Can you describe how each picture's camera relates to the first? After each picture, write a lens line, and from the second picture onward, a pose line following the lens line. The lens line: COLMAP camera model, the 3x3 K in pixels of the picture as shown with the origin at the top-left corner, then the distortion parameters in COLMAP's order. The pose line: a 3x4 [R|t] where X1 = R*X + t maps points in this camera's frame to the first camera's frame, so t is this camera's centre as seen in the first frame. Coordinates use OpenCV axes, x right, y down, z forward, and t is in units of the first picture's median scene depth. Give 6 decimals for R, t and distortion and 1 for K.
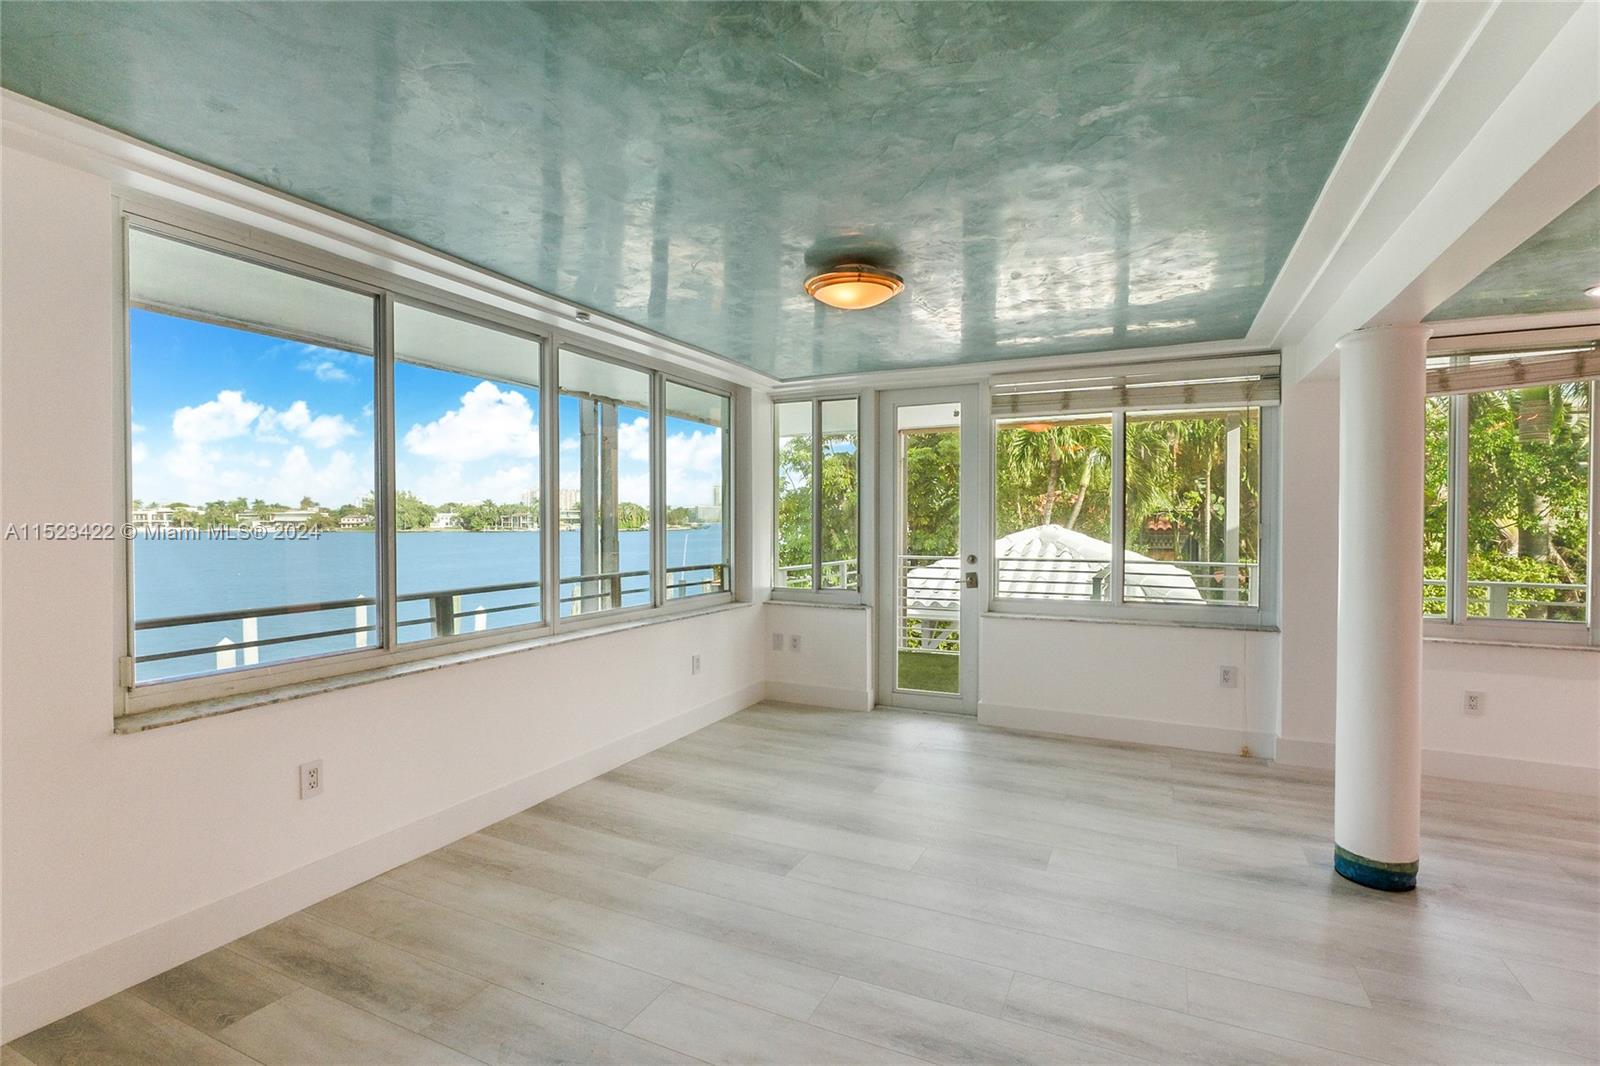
lens RADIAL K [[757.0, 0, 806.3], [0, 757.0, 534.6], [0, 0, 1]] dist [0.000509, 0.000199]
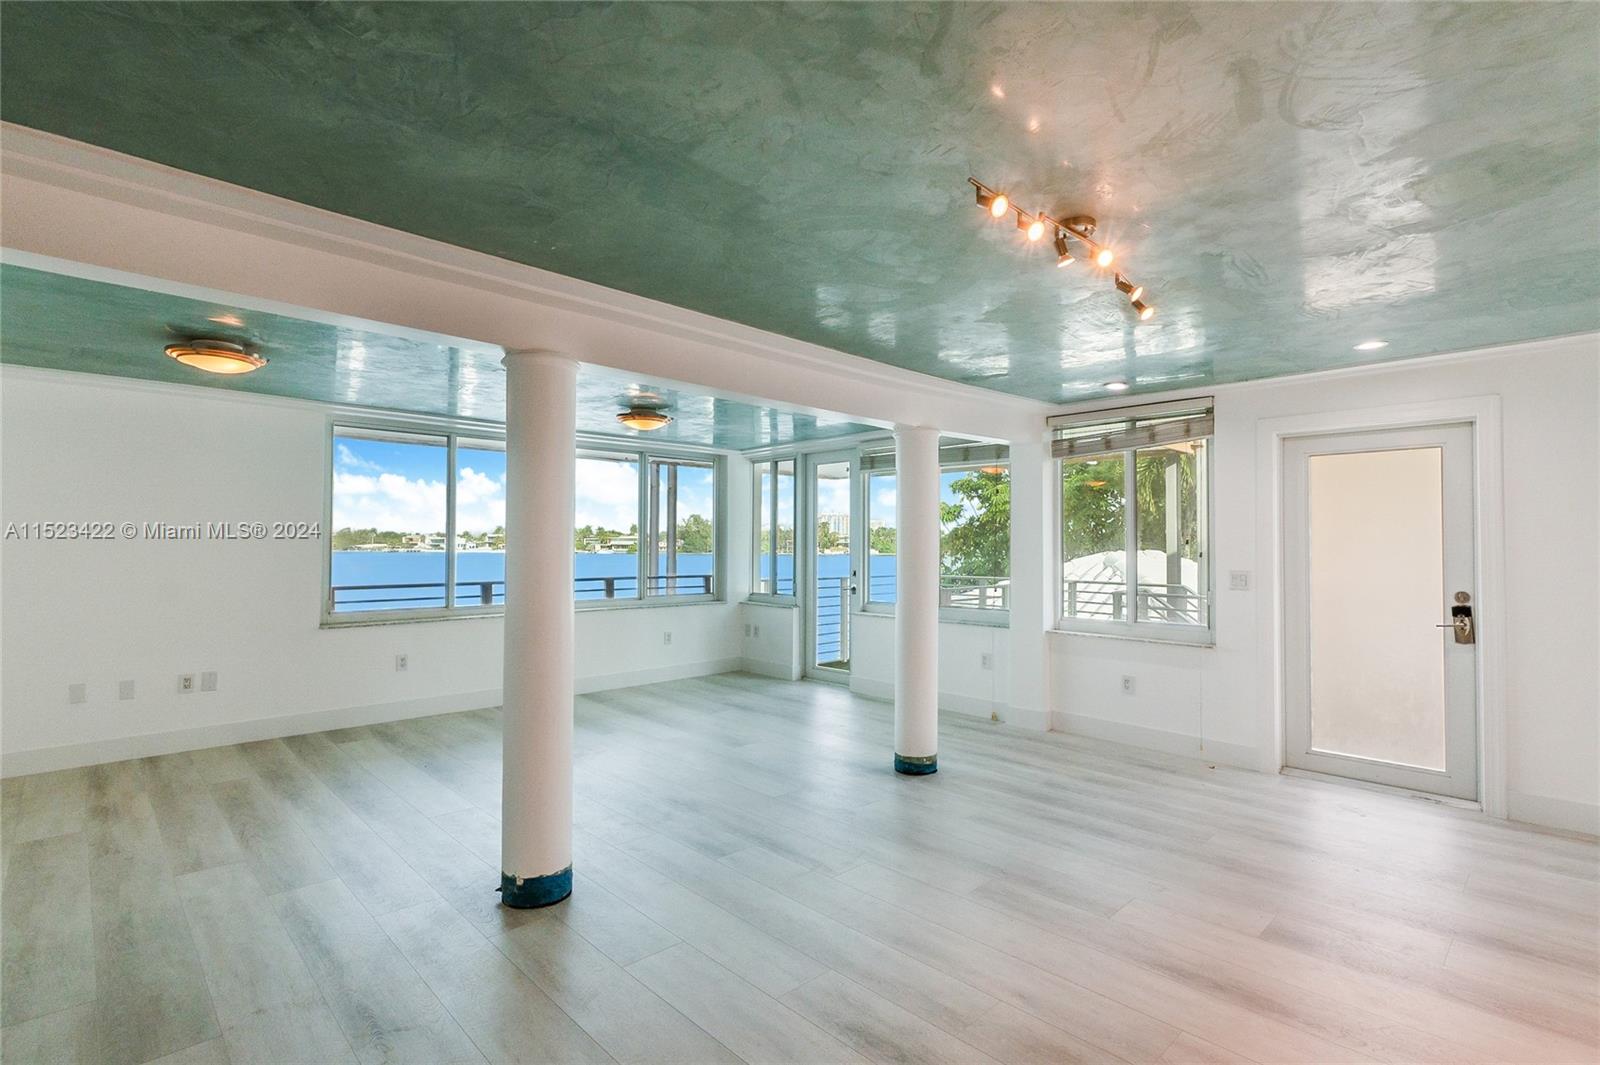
lens RADIAL K [[757.0, 0, 806.3], [0, 757.0, 534.1], [0, 0, 1]] dist [0.000509, 0.000199]
pose [[0.935934, -0.002347, -0.352168, 0.685813], [-0.009428, 0.999452, -0.031718, 0.005656], [0.352050, 0.033006, 0.935399, -0.366927]]
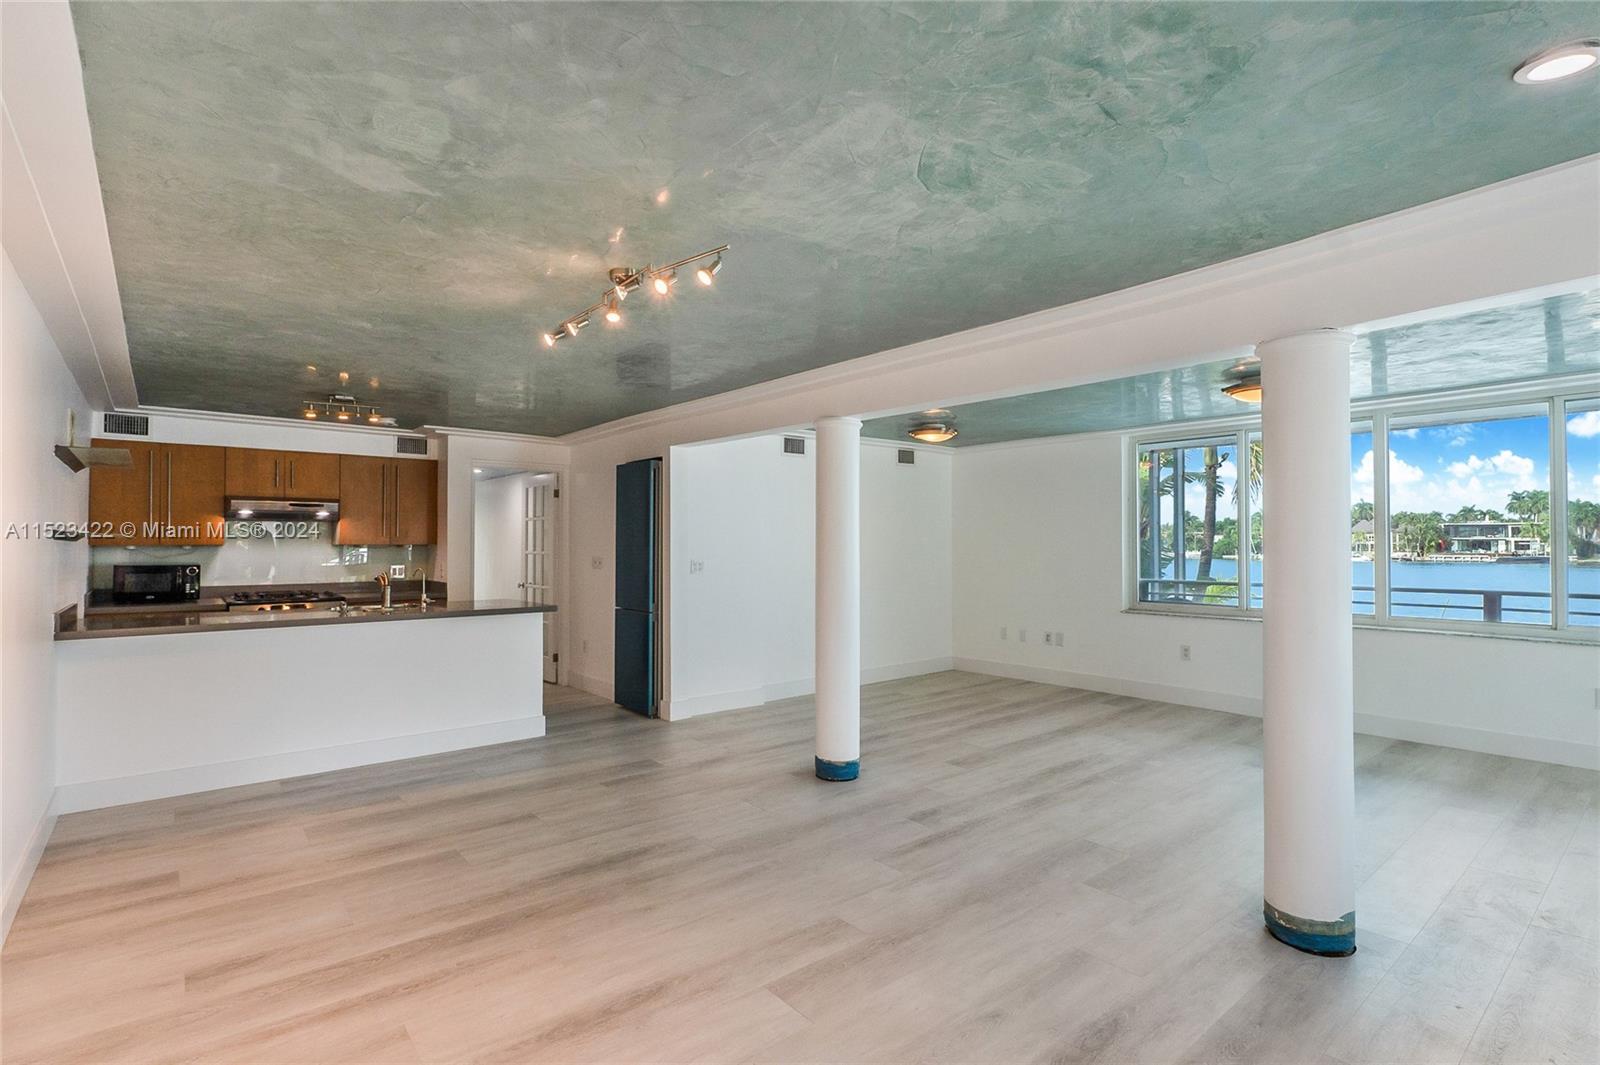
lens RADIAL K [[757.0, 0, 806.3], [0, 757.0, 534.1], [0, 0, 1]] dist [0.000509, 0.000199]
pose [[-0.420663, -0.007794, -0.907183, 1.149632], [-0.010710, 0.999936, -0.003625, -0.017656], [0.907154, 0.008191, -0.420720, 0.518664]]
